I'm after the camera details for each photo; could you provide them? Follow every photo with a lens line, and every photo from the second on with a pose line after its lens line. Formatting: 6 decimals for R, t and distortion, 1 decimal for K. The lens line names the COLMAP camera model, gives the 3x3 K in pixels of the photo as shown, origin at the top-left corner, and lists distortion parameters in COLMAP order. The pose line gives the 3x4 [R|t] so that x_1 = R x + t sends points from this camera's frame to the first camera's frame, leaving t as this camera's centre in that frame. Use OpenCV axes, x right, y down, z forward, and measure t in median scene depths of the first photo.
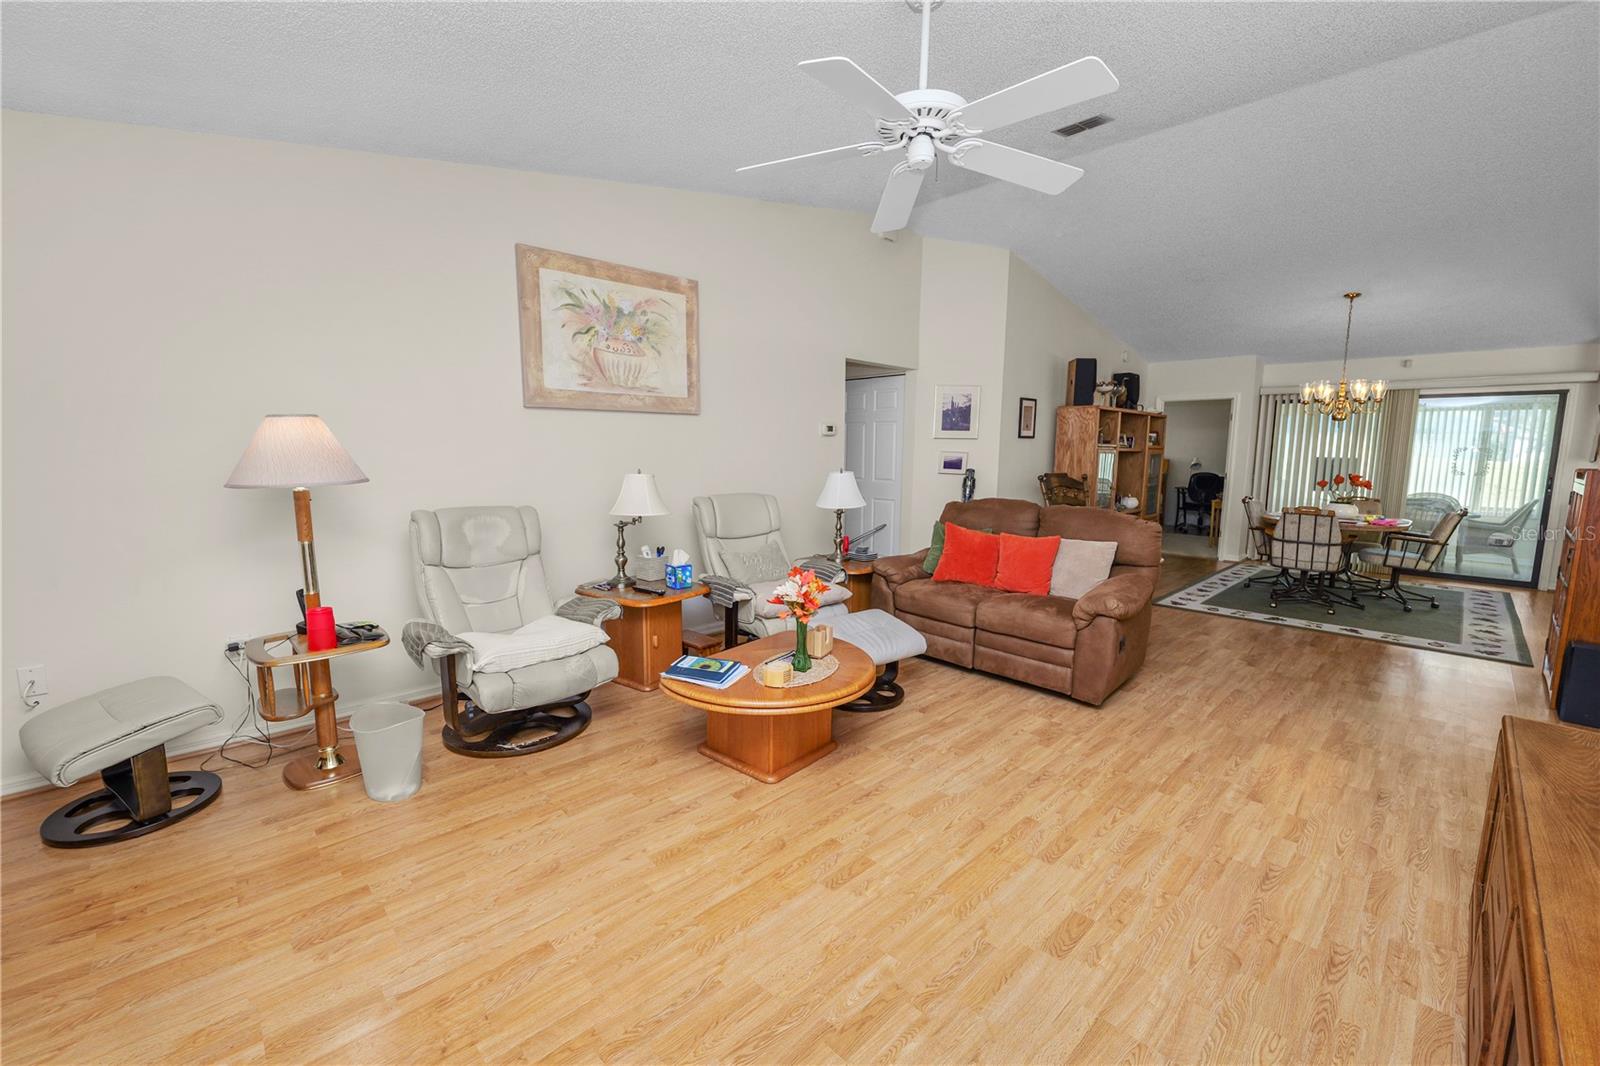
lens RADIAL K [[650.6, 0, 798.0], [0, 650.6, 531.6], [0, 0, 1]] dist [-0.014612, 0.002384]
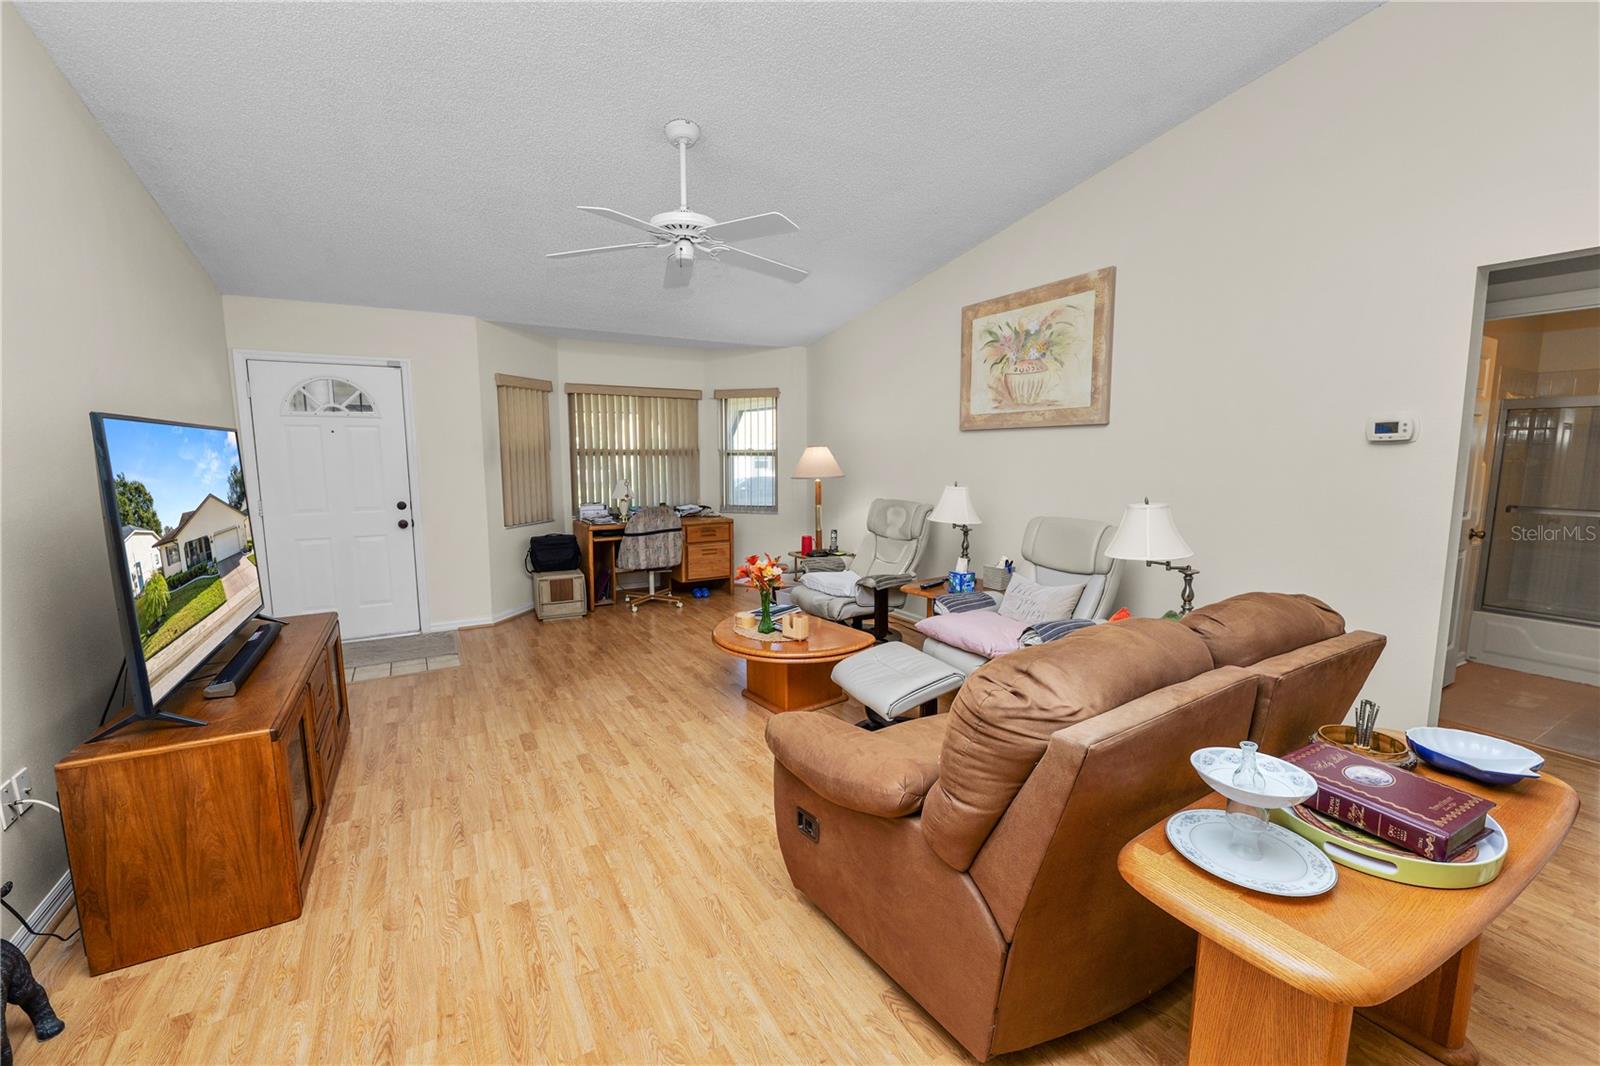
lens RADIAL K [[650.6, 0, 798.0], [0, 650.6, 531.6], [0, 0, 1]] dist [-0.014612, 0.002384]
pose [[-0.237212, 0.110858, -0.965112, 0.878701], [-0.122233, 0.982166, 0.142860, -0.130449], [0.963737, 0.151856, -0.219431, 0.935767]]
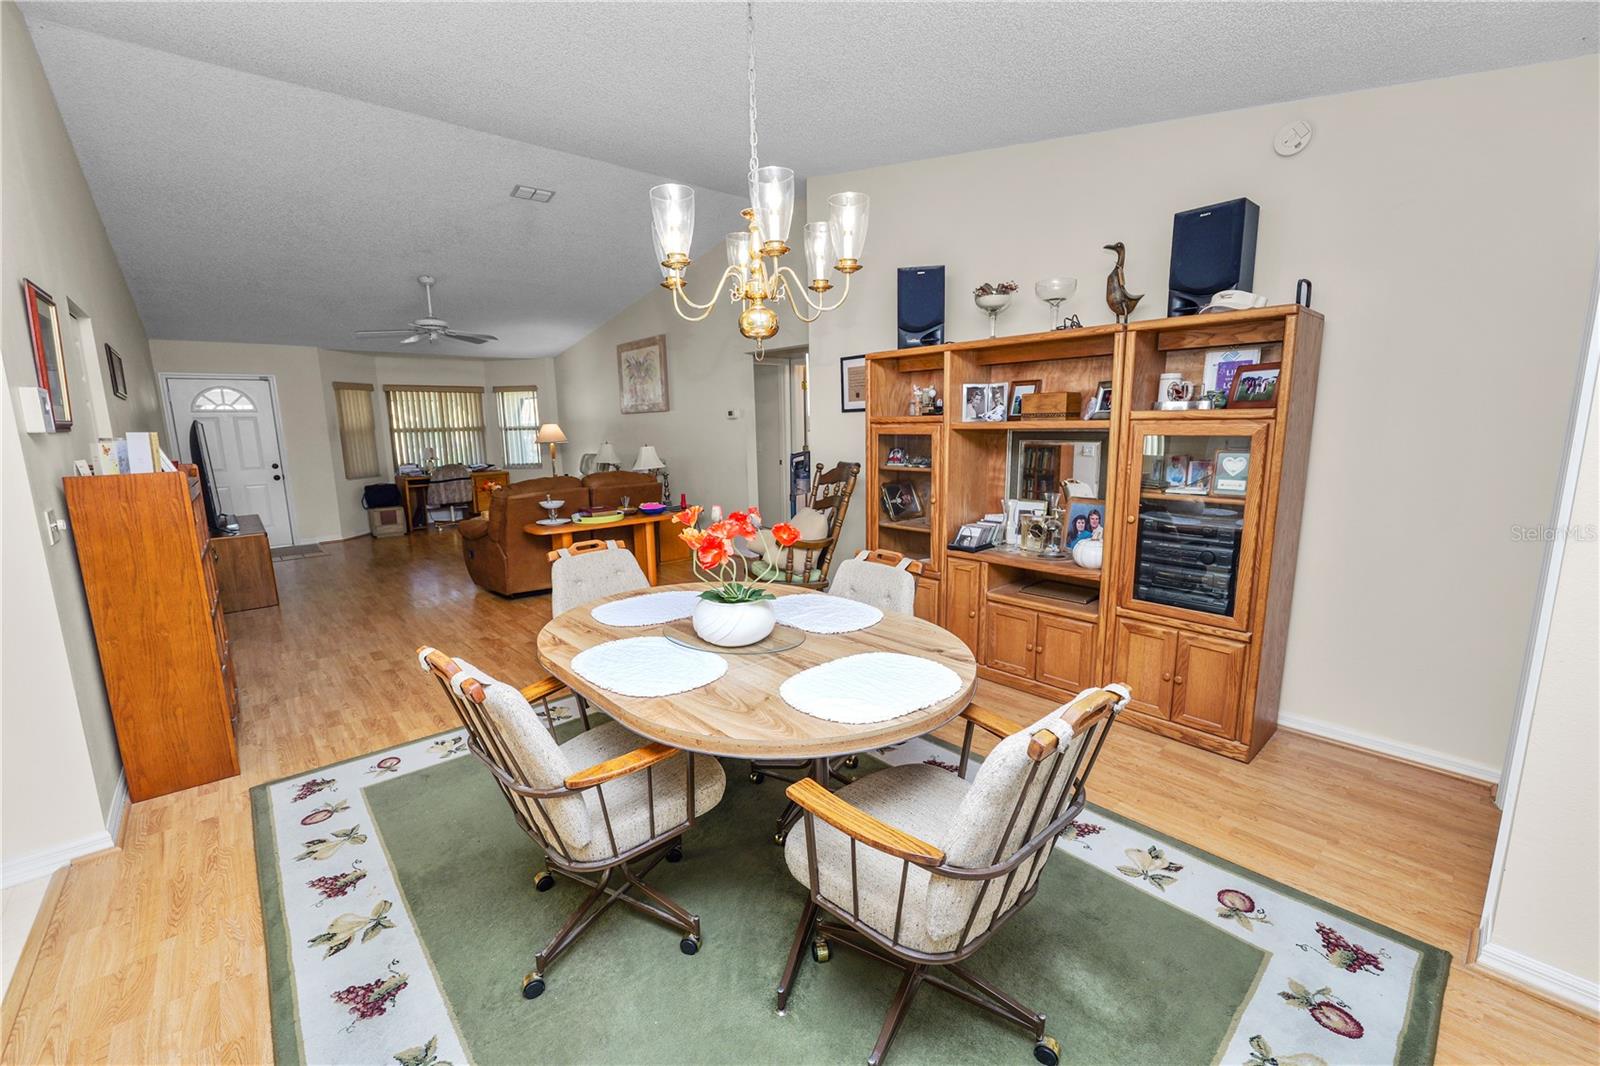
lens RADIAL K [[650.6, 0, 798.0], [0, 650.6, 531.6], [0, 0, 1]] dist [-0.014612, 0.002384]
pose [[-0.039934, 0.159507, -0.986389, 1.822908], [-0.105393, 0.980997, 0.162902, -0.208464], [0.993628, 0.110464, -0.022364, 1.620396]]
